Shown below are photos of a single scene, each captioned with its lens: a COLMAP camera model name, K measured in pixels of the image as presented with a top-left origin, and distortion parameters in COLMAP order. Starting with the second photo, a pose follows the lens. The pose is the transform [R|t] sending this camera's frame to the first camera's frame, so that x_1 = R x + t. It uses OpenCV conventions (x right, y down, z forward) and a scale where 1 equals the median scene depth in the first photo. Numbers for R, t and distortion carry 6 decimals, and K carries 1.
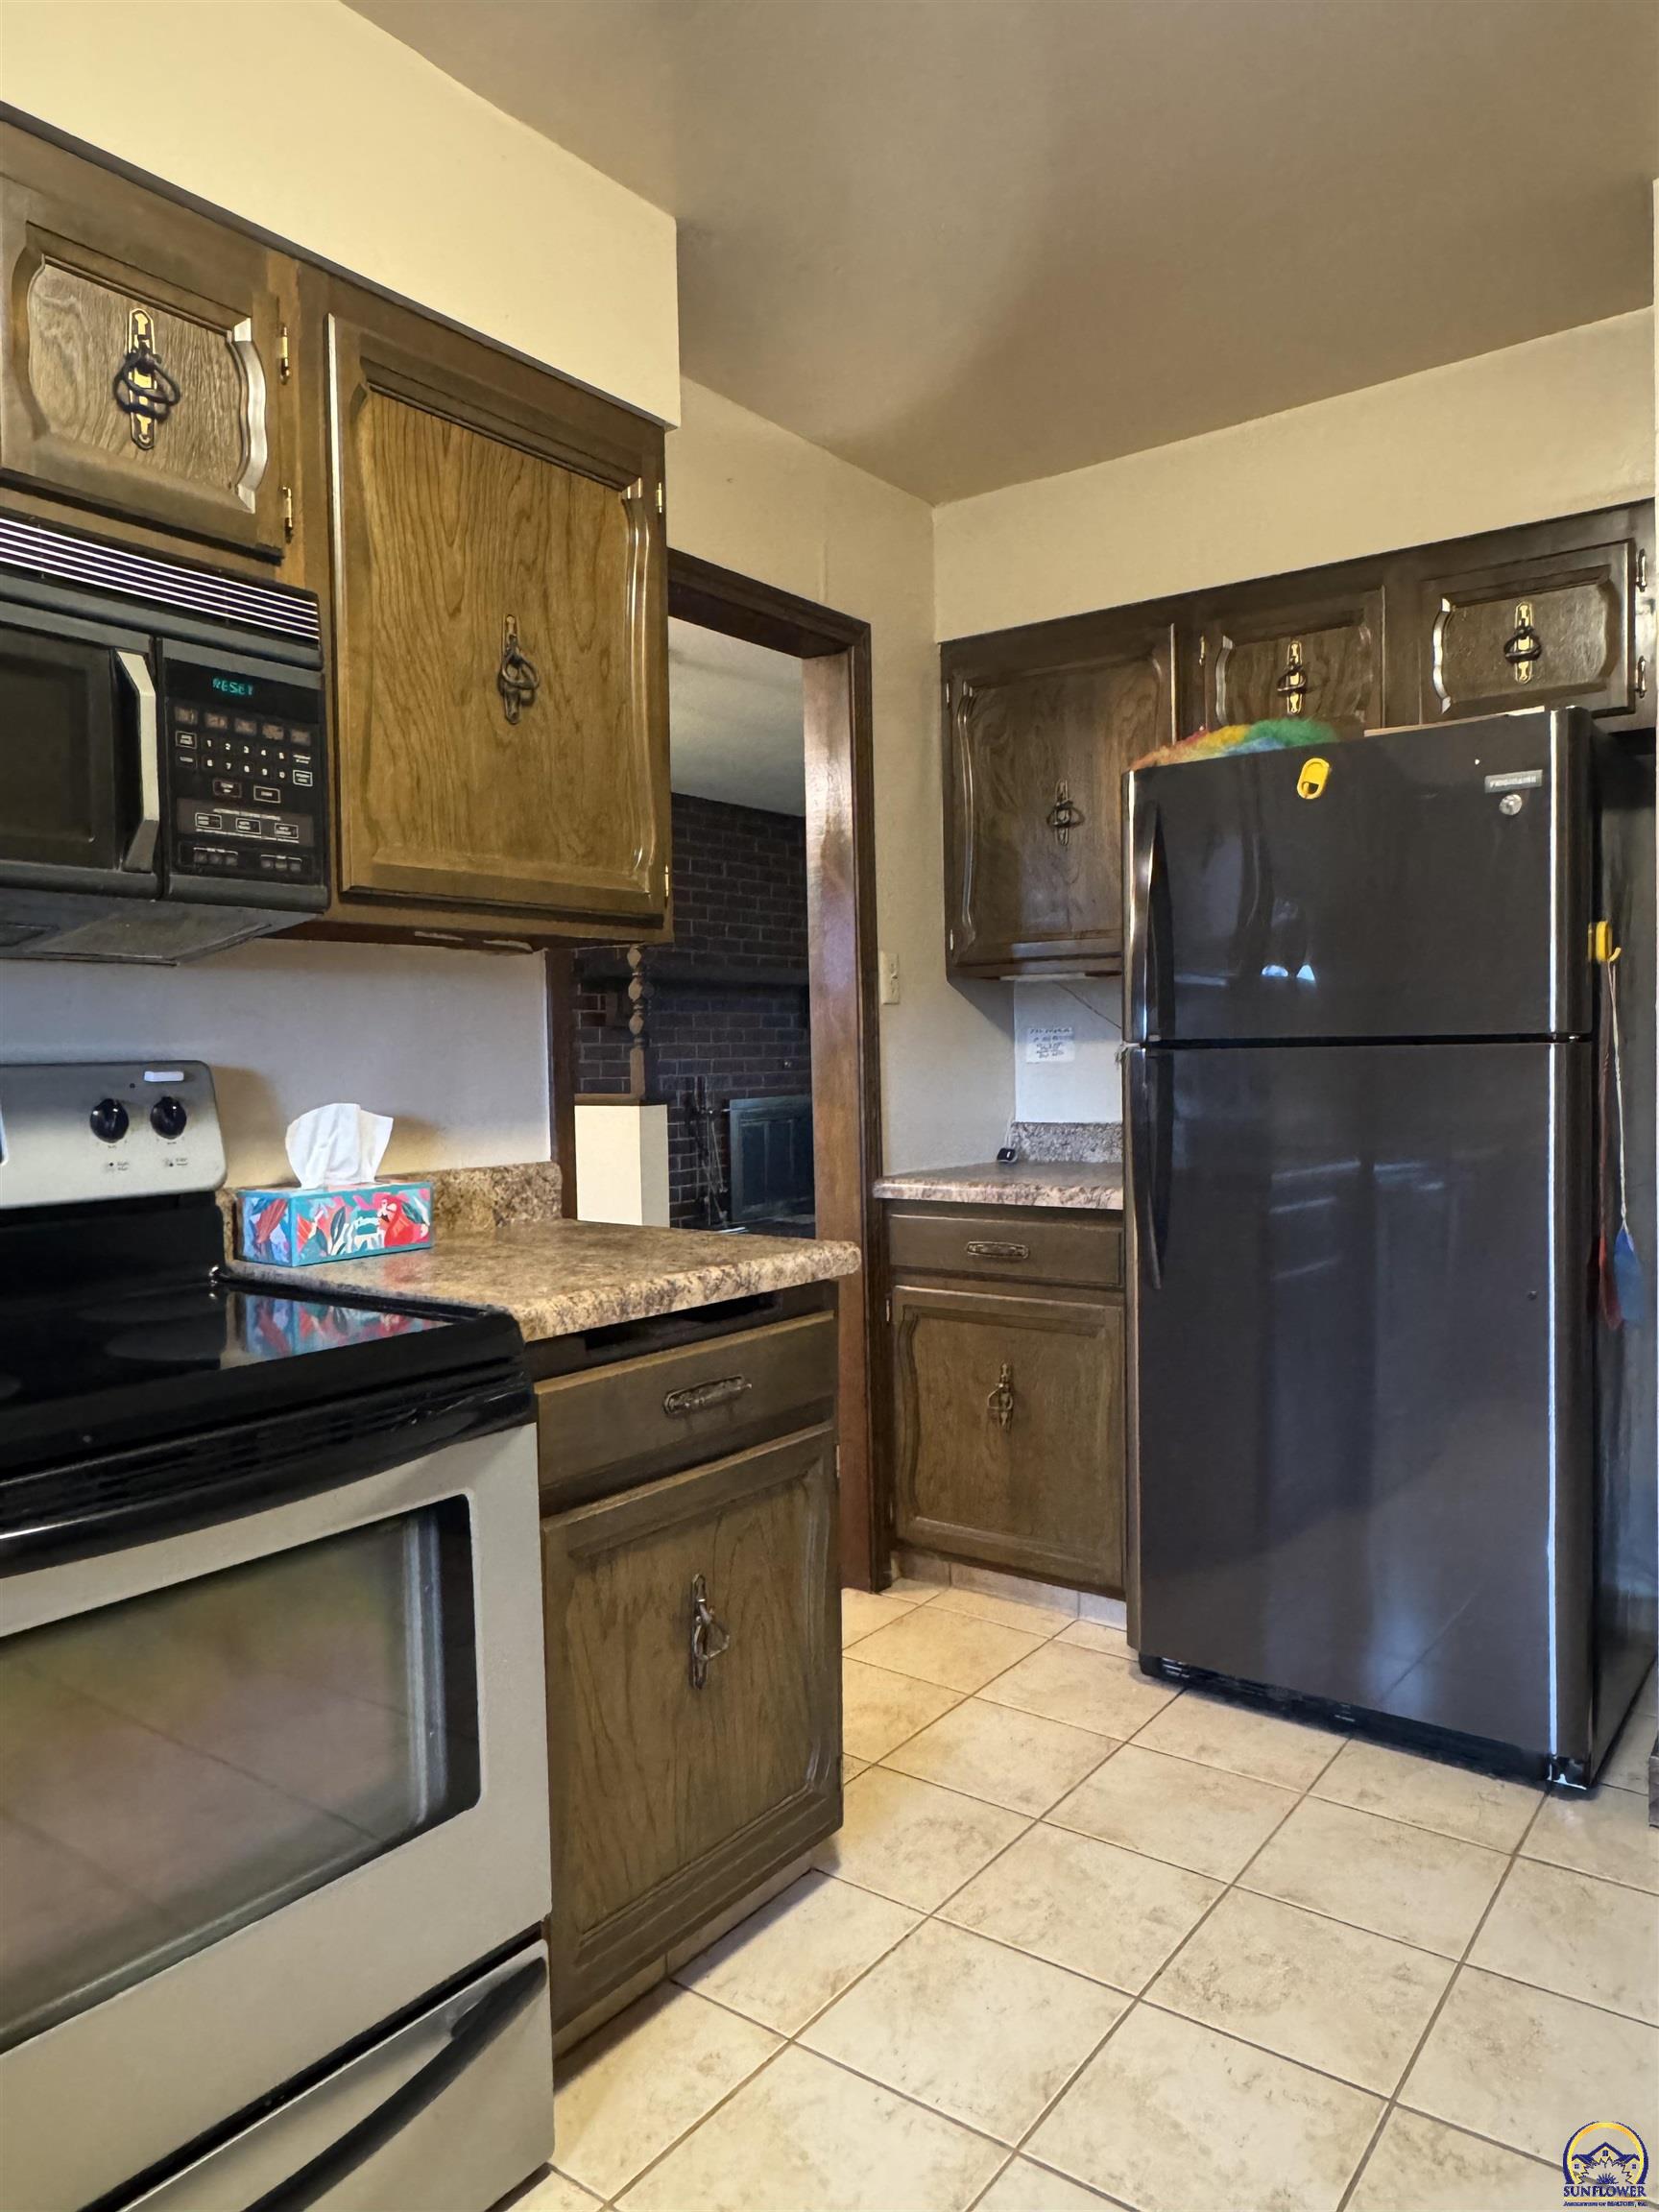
lens RADIAL K [[1488.9, 0, 824.3], [0, 1488.9, 1103.7], [0, 0, 1]] dist [0.007577, 0.002640]
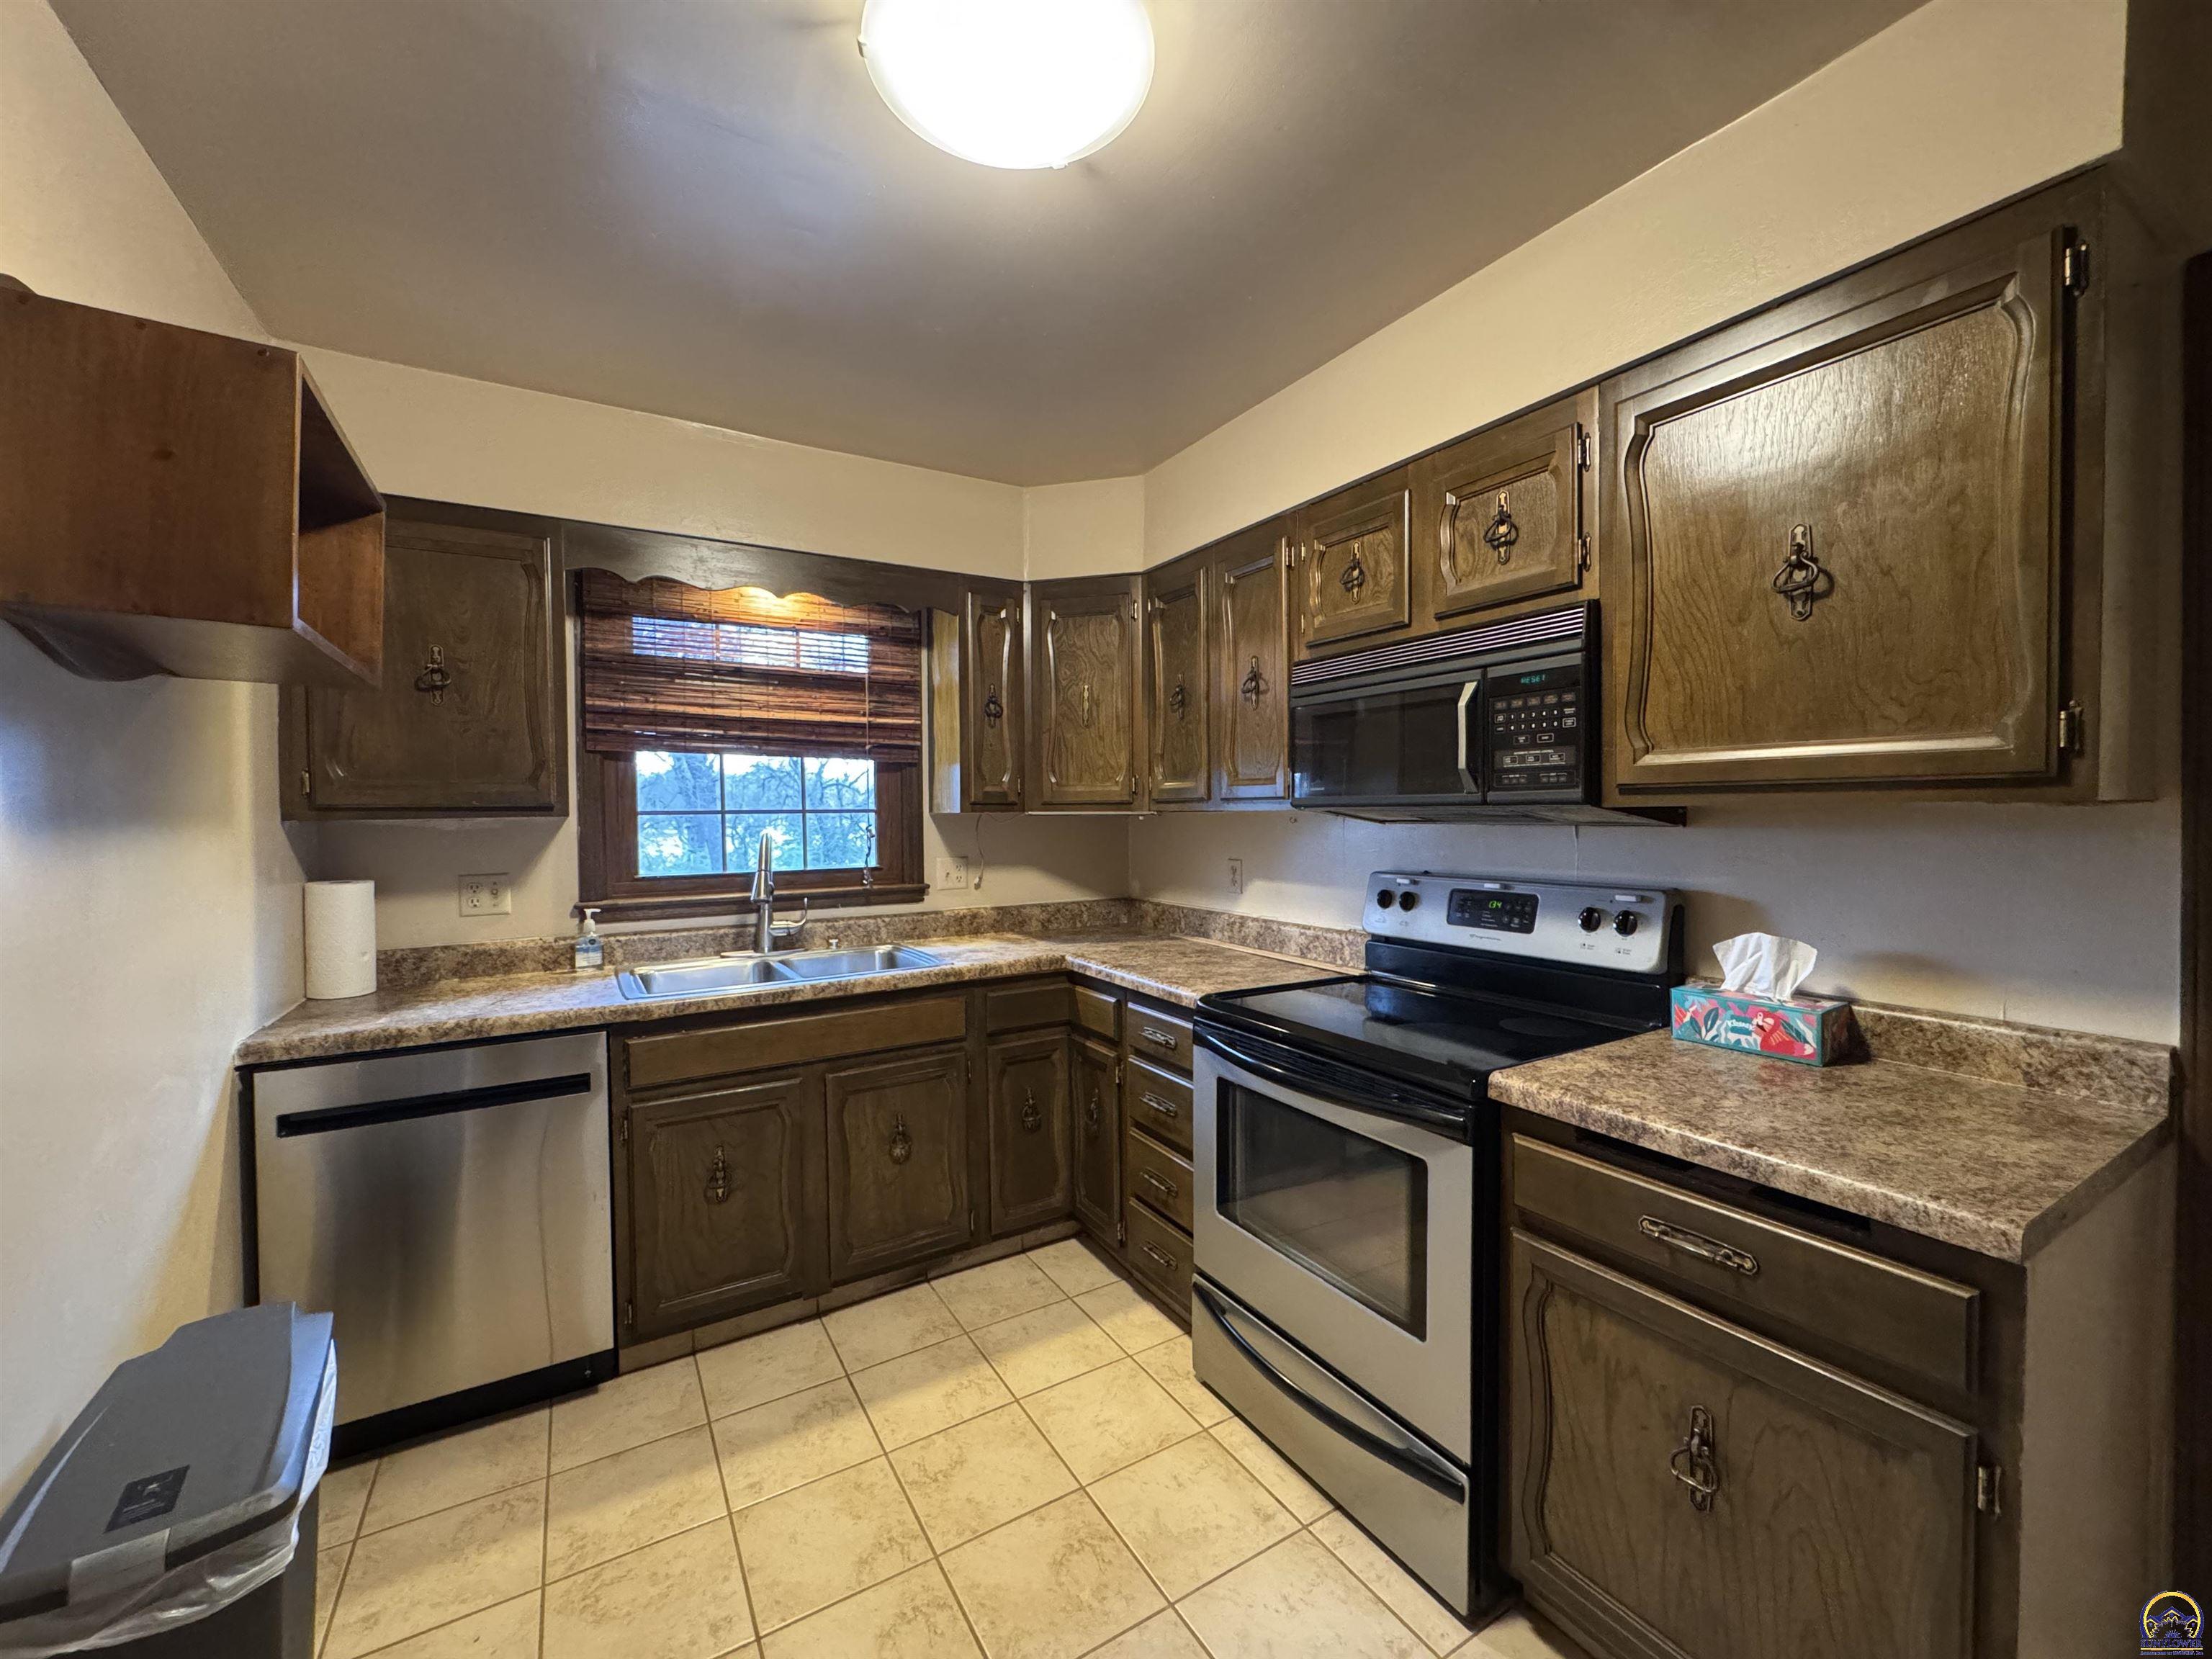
lens RADIAL K [[882.2, 0, 1110.5], [0, 882.2, 830.7], [0, 0, 1]] dist [-0.002882, 0.000367]
pose [[-0.375094, 0.038714, -0.926178, 0.691295], [-0.017045, 0.998671, 0.048647, -0.135095], [0.926830, 0.034034, -0.373935, 0.870094]]
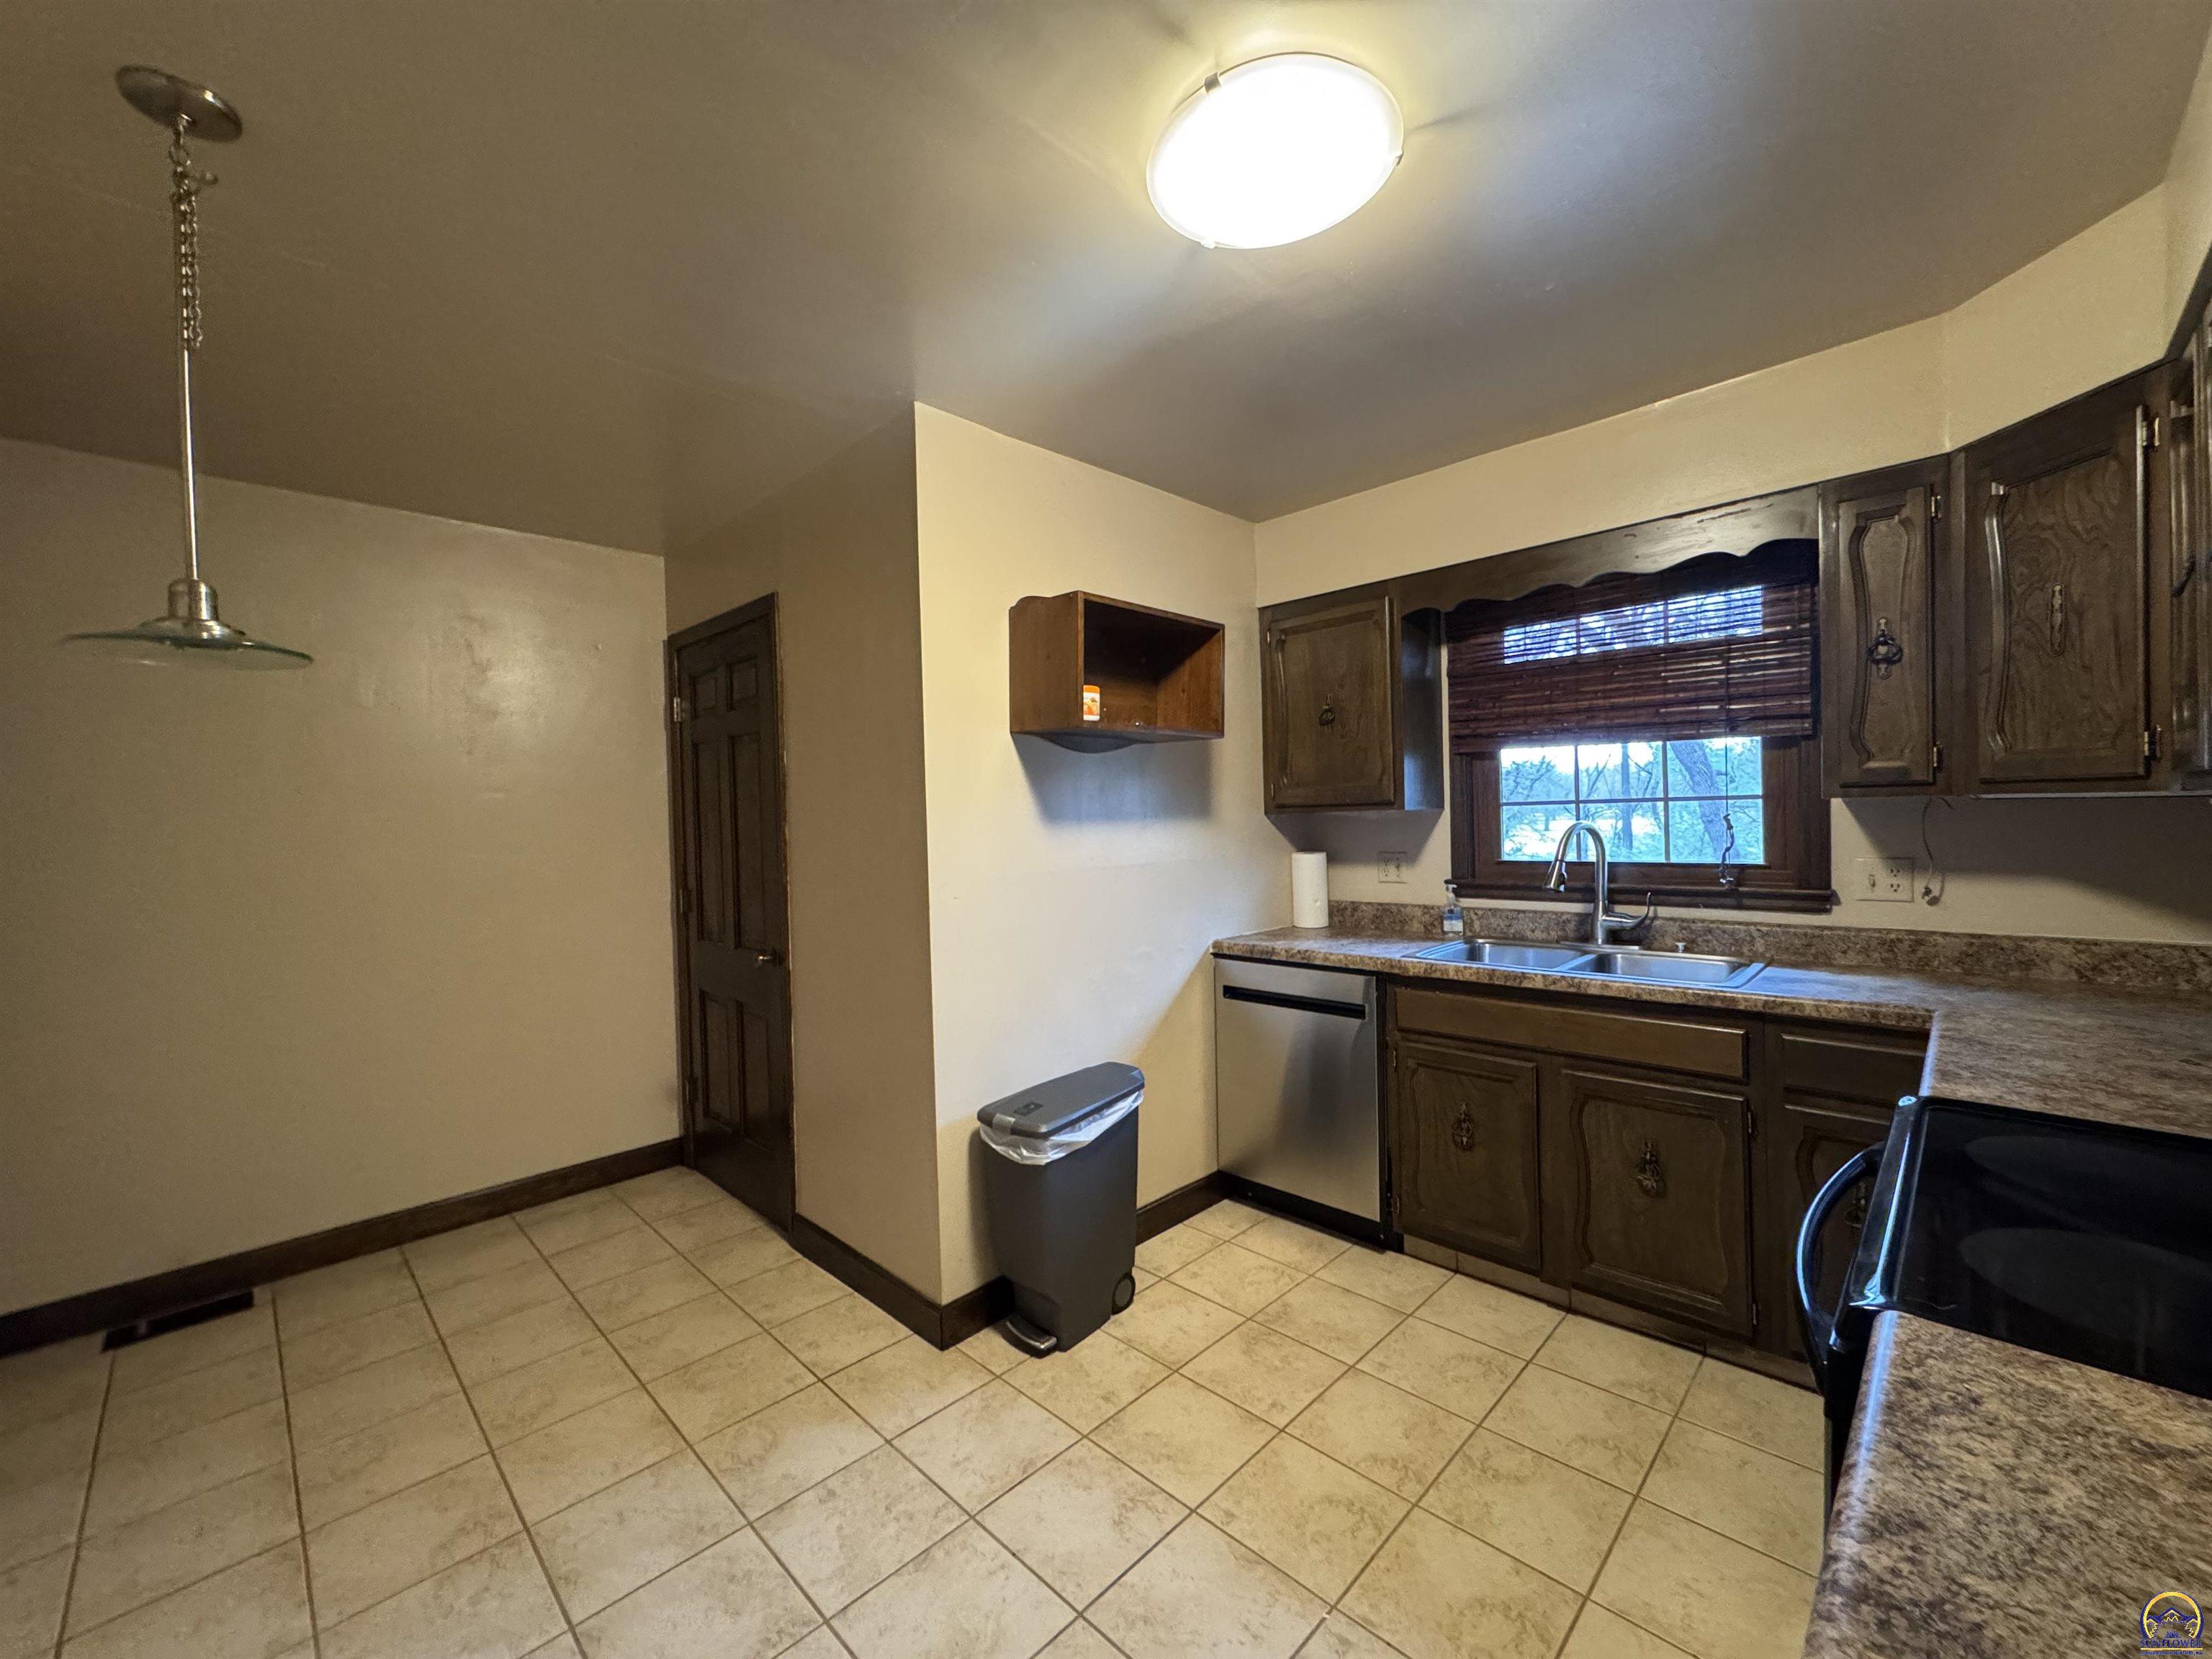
lens RADIAL K [[882.2, 0, 1097.5], [0, 882.2, 827.0], [0, 0, 1]] dist [-0.002882, 0.000367]
pose [[-0.987963, 0.041548, 0.149008, 0.115464], [0.048834, 0.997767, 0.045573, -0.150599], [-0.146782, 0.052301, -0.987785, 1.367507]]
